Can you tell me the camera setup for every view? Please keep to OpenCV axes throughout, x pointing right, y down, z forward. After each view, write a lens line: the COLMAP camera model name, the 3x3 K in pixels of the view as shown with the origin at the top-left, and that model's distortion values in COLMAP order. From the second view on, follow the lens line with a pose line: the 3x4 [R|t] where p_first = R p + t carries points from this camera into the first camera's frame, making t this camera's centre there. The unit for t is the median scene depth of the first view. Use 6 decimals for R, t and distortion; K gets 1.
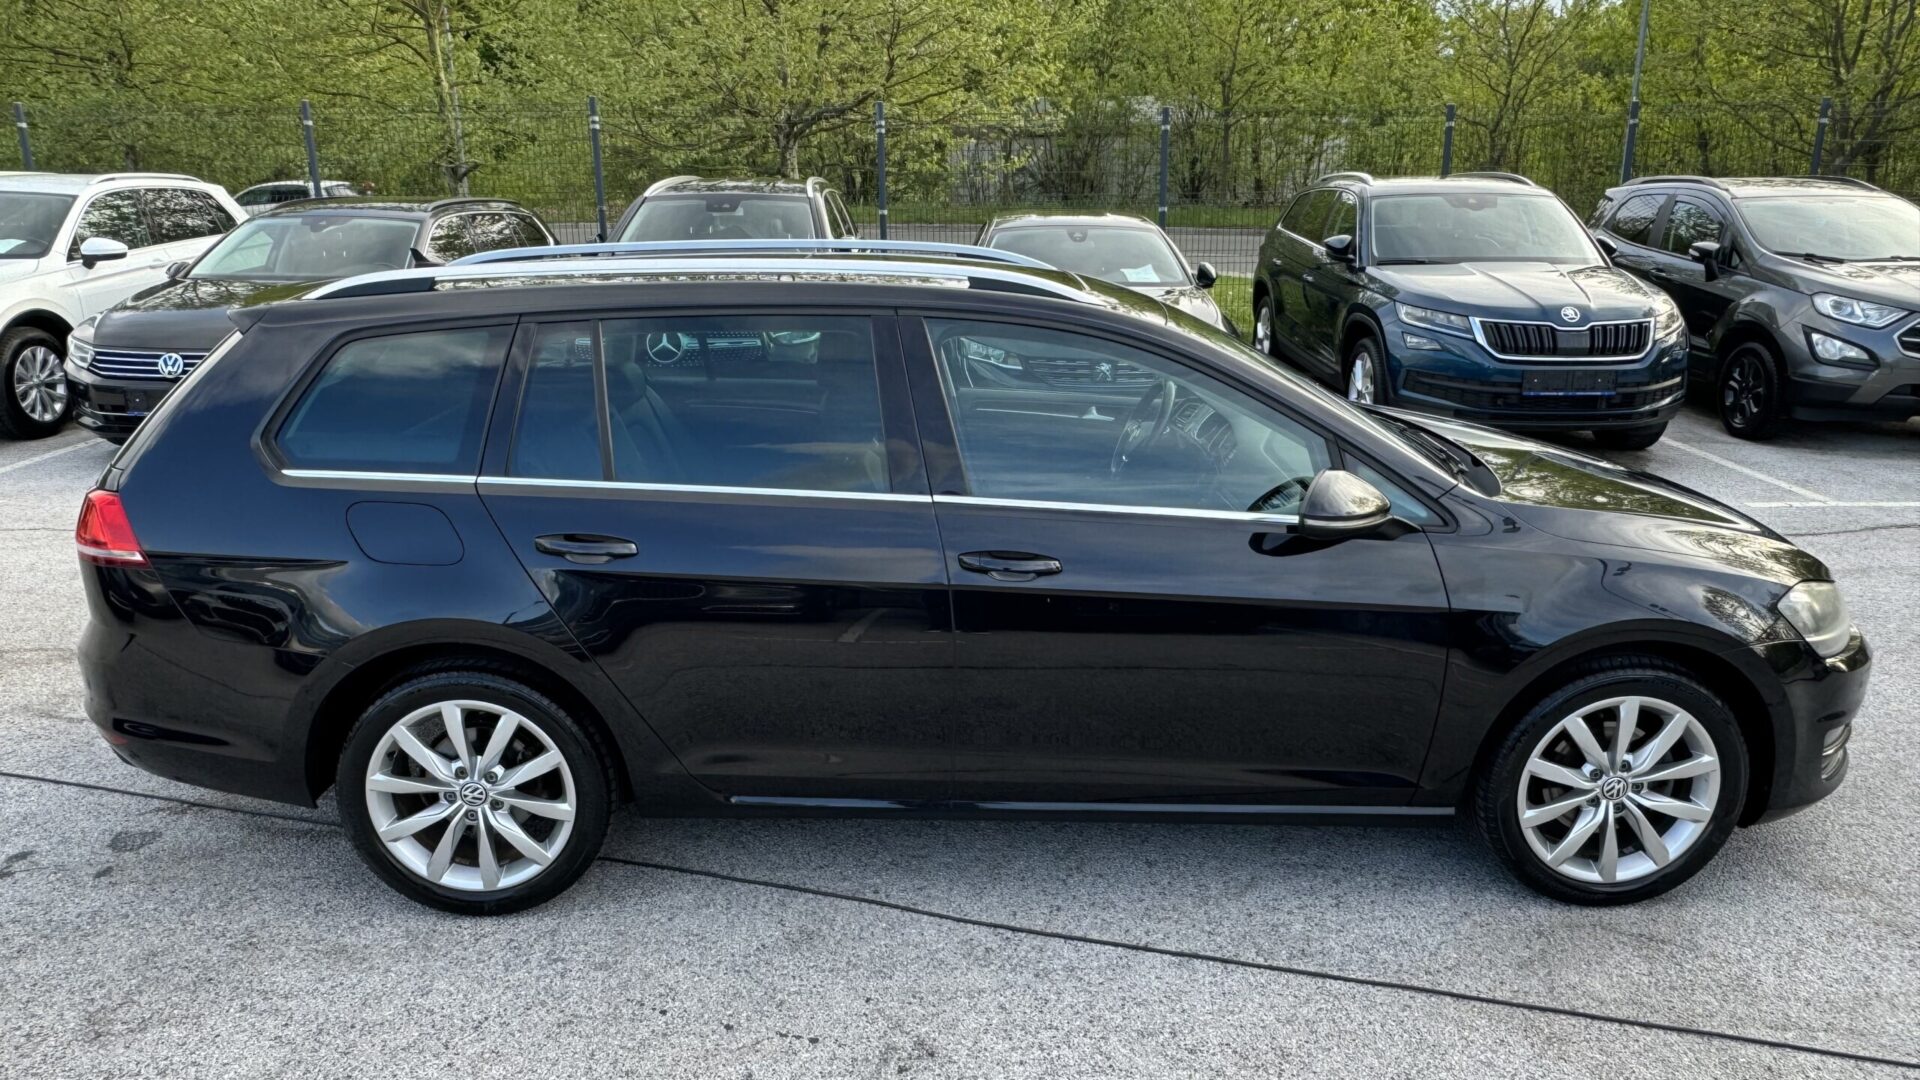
lens RADIAL K [[1303.2, 0, 956.7], [0, 1303.2, 536.6], [0, 0, 1]] dist [-0.003150, 0.003186]
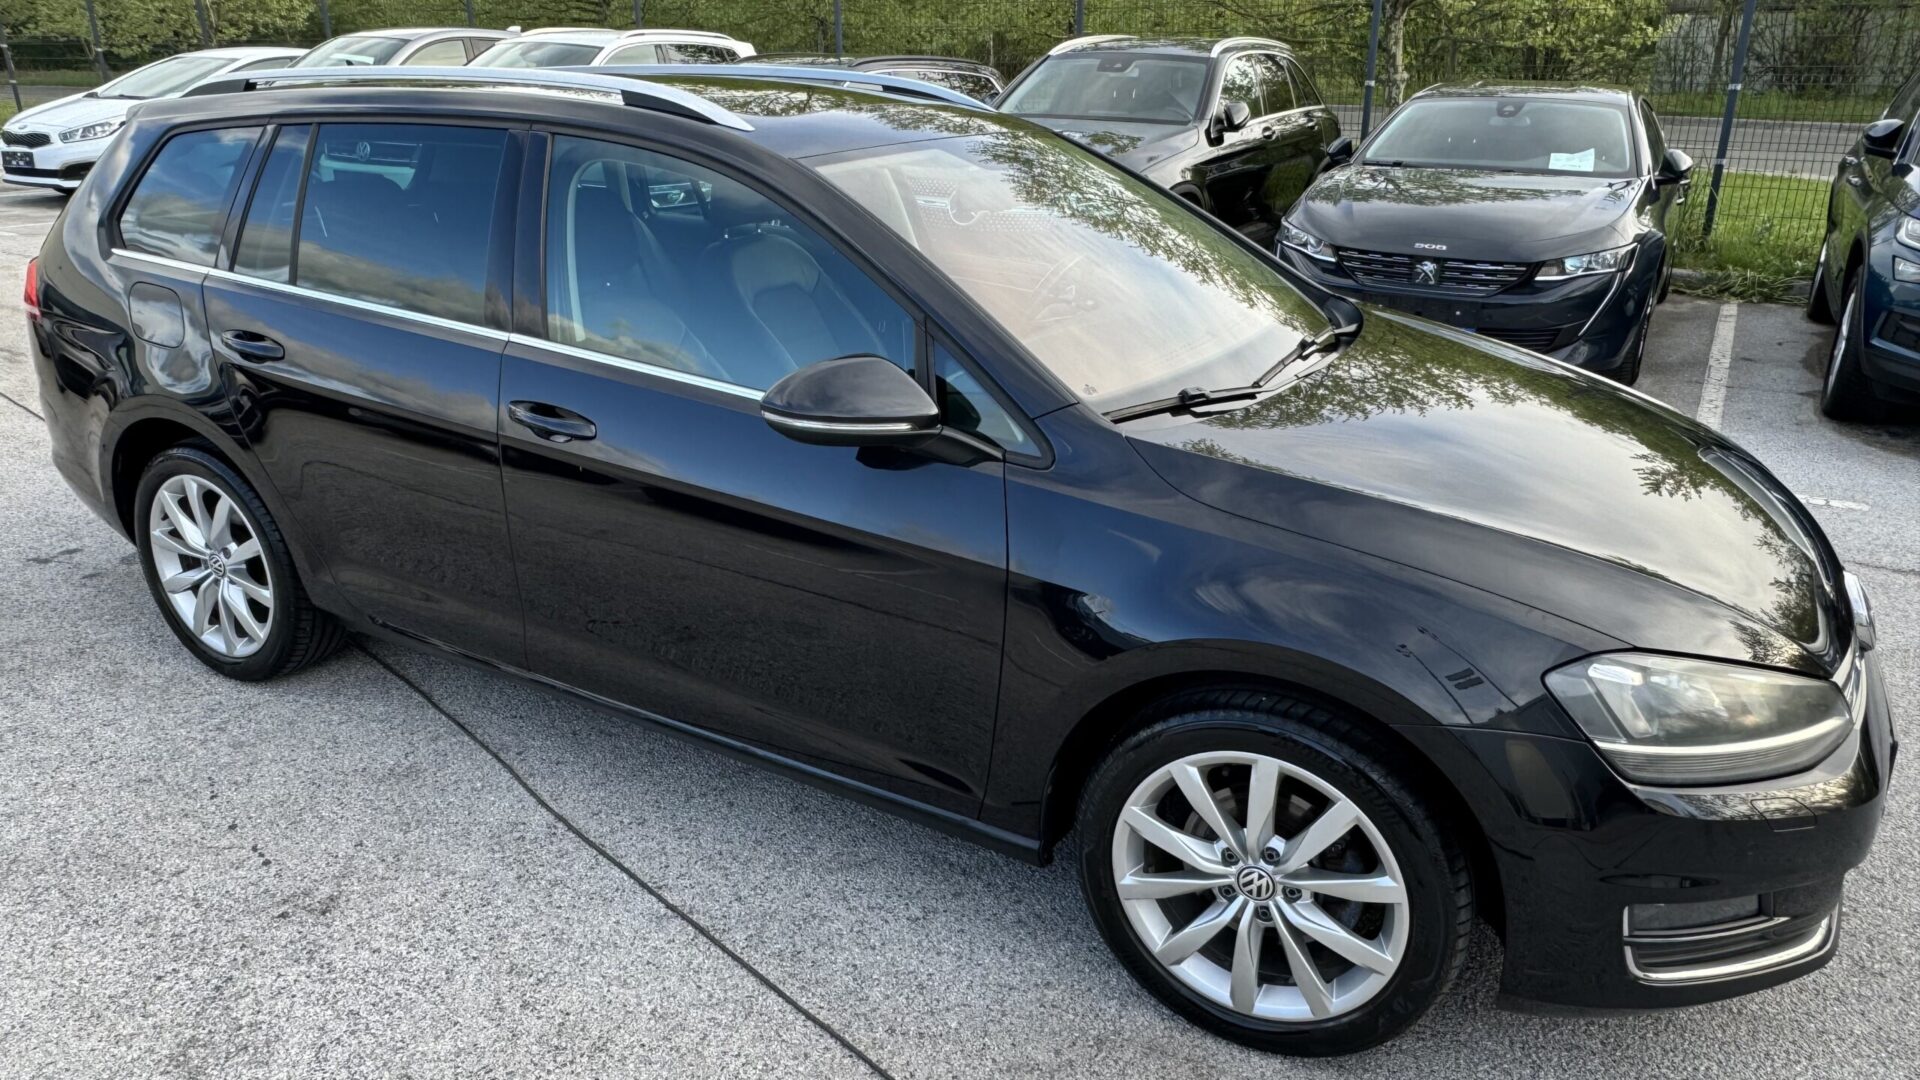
lens RADIAL K [[1302.7, 0, 954.9], [0, 1302.7, 536.7], [0, 0, 1]] dist [-0.003552, 0.003577]
pose [[0.866973, 0.183075, -0.463509, 0.660770], [-0.144933, 0.982503, 0.116974, -0.041926], [0.476814, -0.034236, 0.878337, 0.339850]]
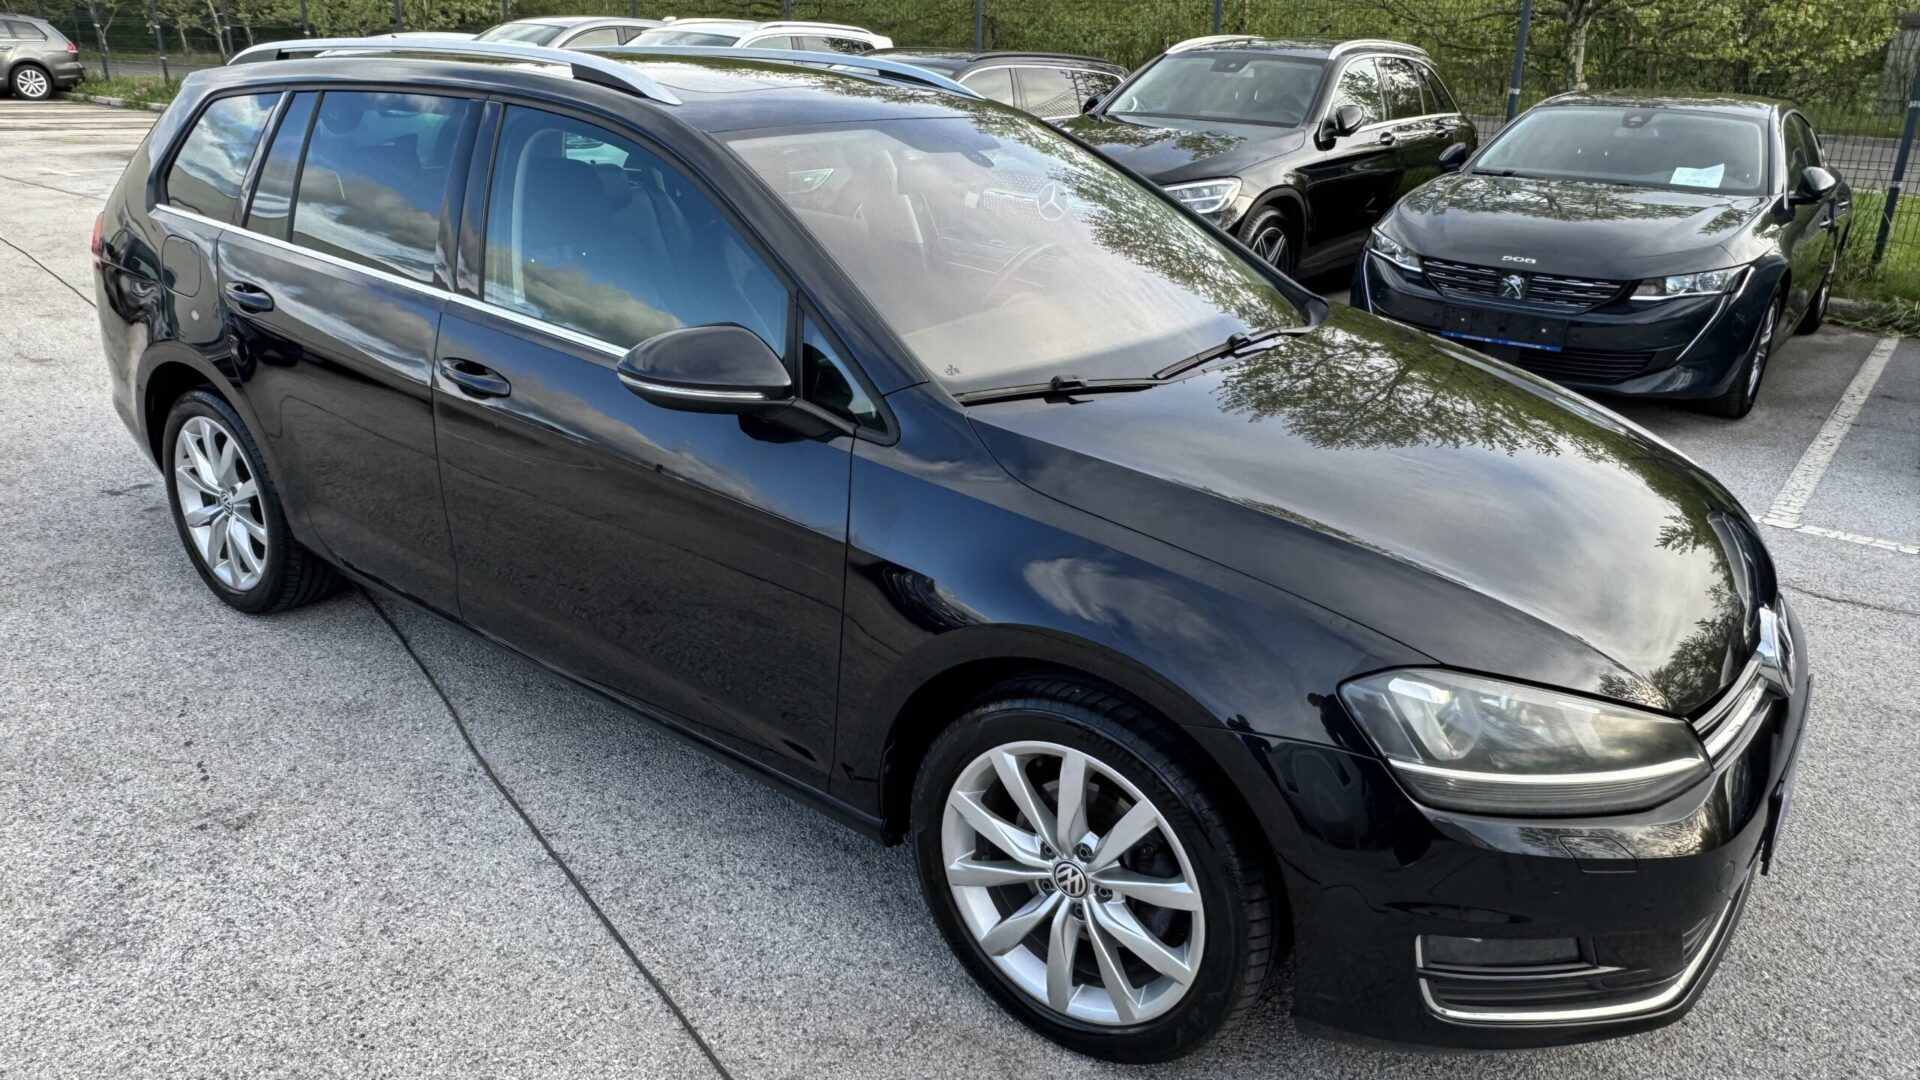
lens RADIAL K [[1303.2, 0, 956.7], [0, 1303.2, 536.6], [0, 0, 1]] dist [-0.003150, 0.003186]
pose [[0.792070, 0.237142, -0.562484, 0.804540], [-0.194058, 0.971474, 0.136306, -0.057899], [0.578763, 0.001191, 0.815495, 0.428578]]
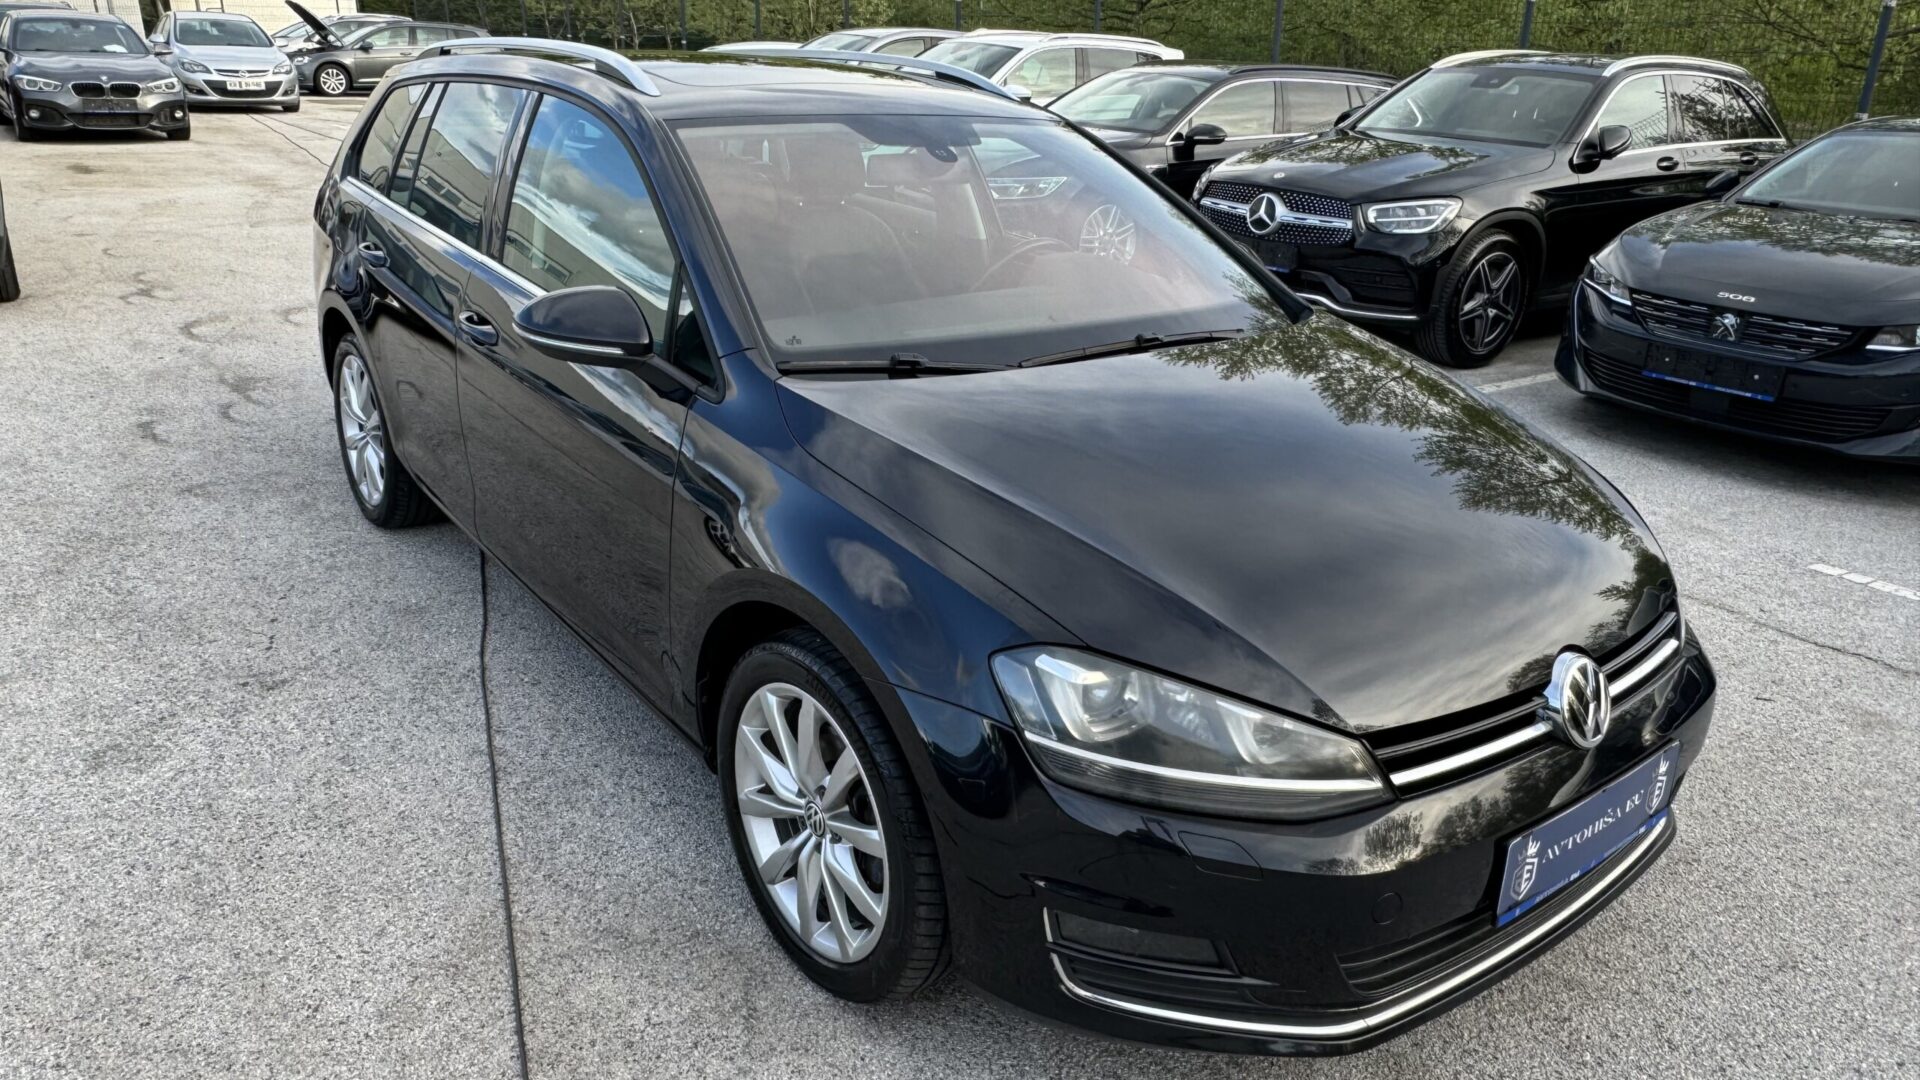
lens RADIAL K [[1303.2, 0, 956.7], [0, 1303.2, 536.6], [0, 0, 1]] dist [-0.003150, 0.003186]
pose [[0.597206, 0.304055, -0.742223, 1.049320], [-0.254766, 0.949352, 0.183917, -0.105981], [0.760552, 0.079257, 0.644422, 0.595996]]
